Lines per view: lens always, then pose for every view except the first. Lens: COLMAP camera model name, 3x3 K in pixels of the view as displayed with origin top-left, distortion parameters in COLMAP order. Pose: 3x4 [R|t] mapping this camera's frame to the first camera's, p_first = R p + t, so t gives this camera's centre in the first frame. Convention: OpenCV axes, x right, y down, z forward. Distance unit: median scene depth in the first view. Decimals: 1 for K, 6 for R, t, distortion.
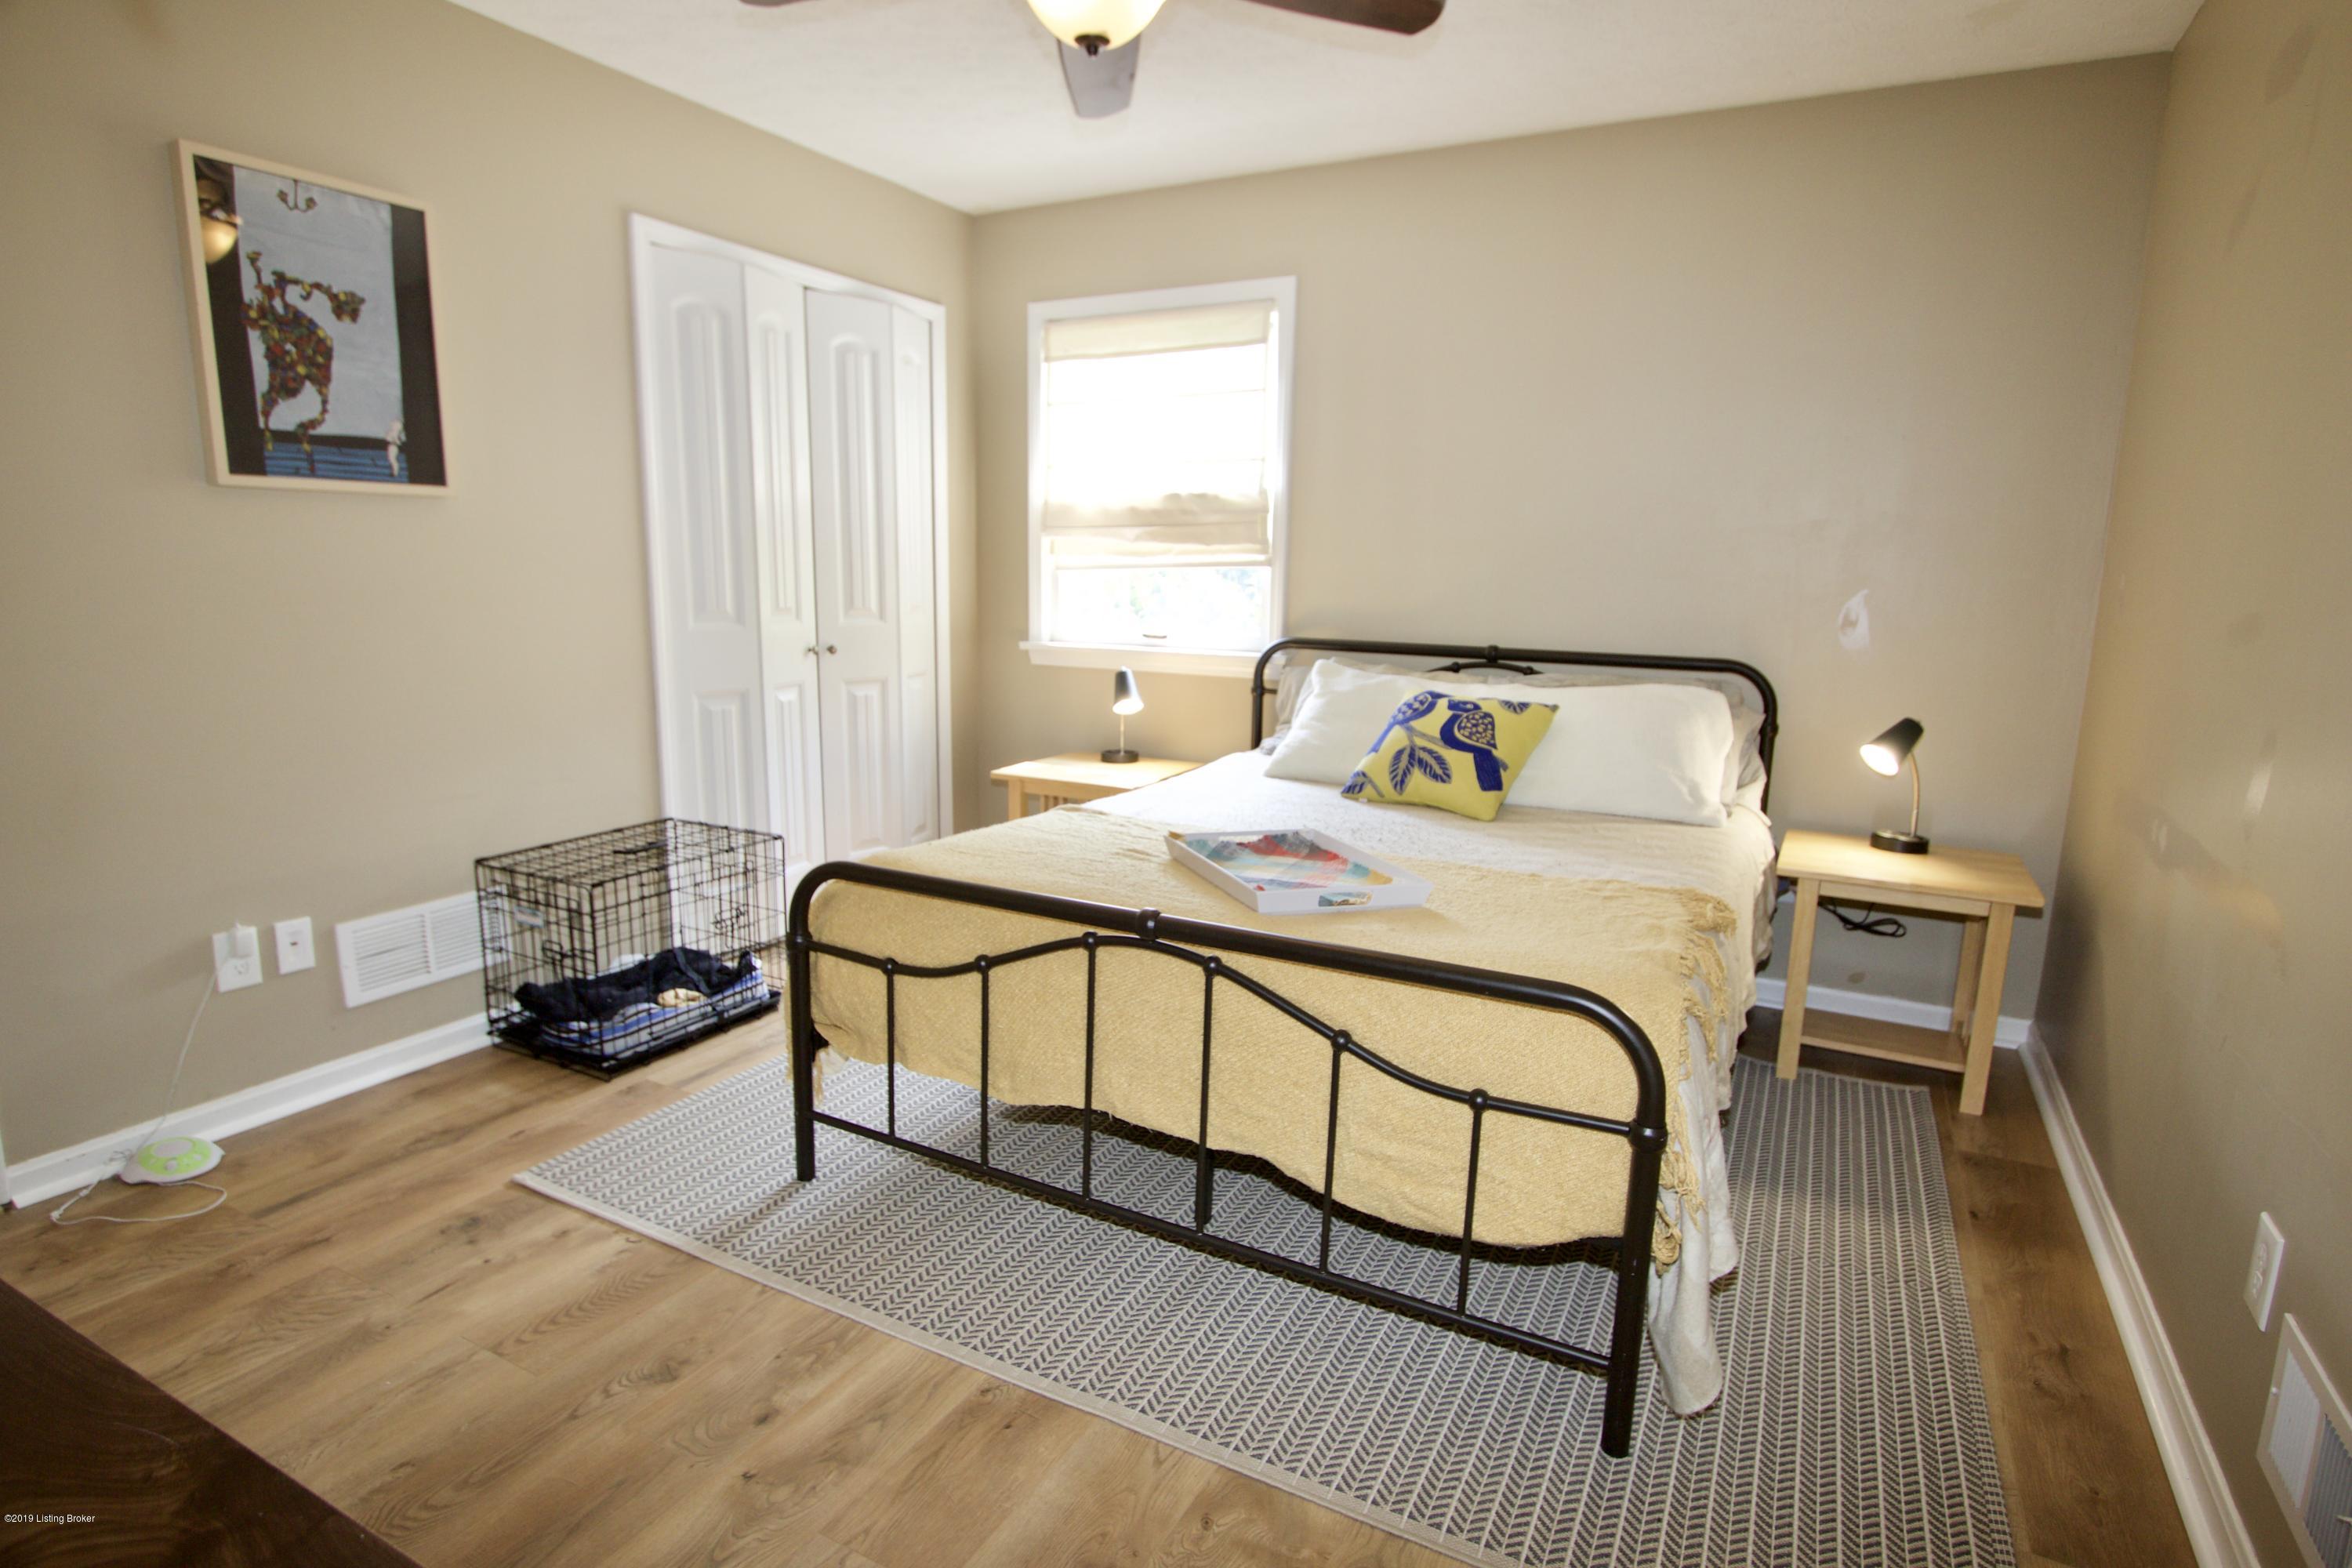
lens RADIAL K [[1253.0, 0, 1176.2], [0, 1253.0, 780.5], [0, 0, 1]] dist [-0.000864, 0.000062]
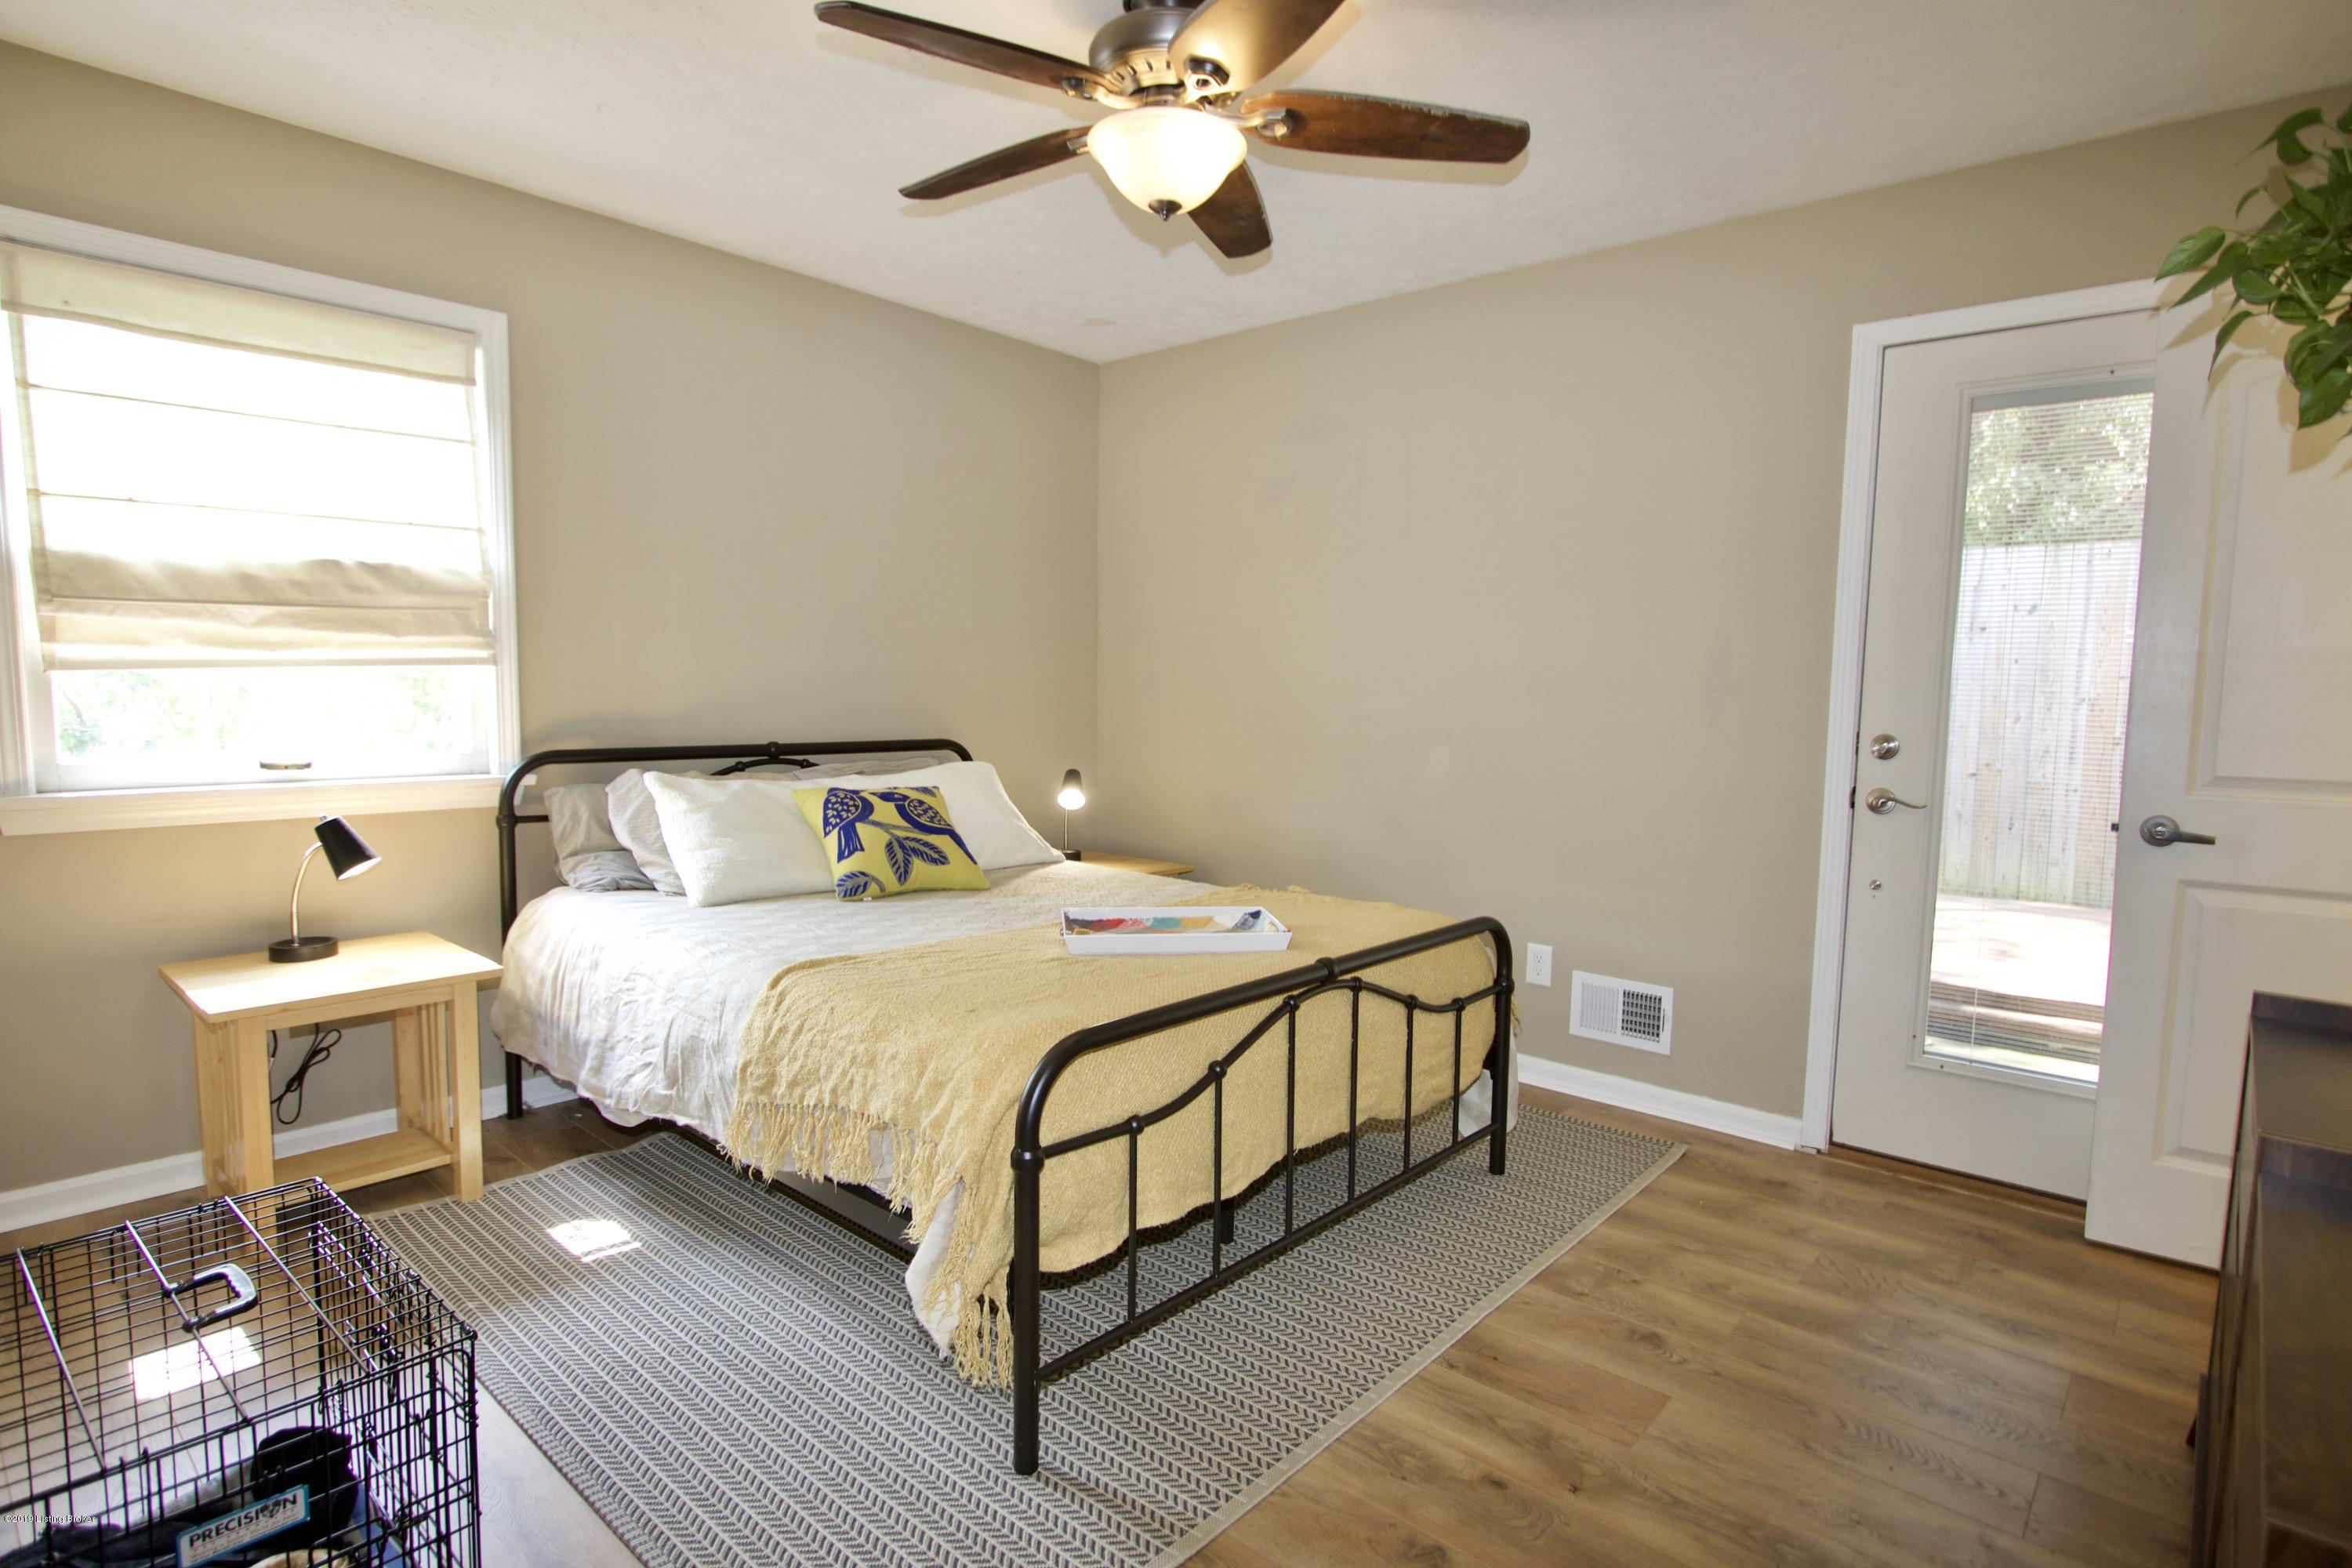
lens RADIAL K [[1213.6, 0, 1176.0], [0, 1213.6, 784.0], [0, 0, 1]] dist [-0.002321, -0.000165]
pose [[0.216790, -0.097521, 0.971335, -0.759336], [0.151705, 0.986276, 0.065162, -0.104860], [-0.964359, 0.133230, 0.228609, 0.542475]]
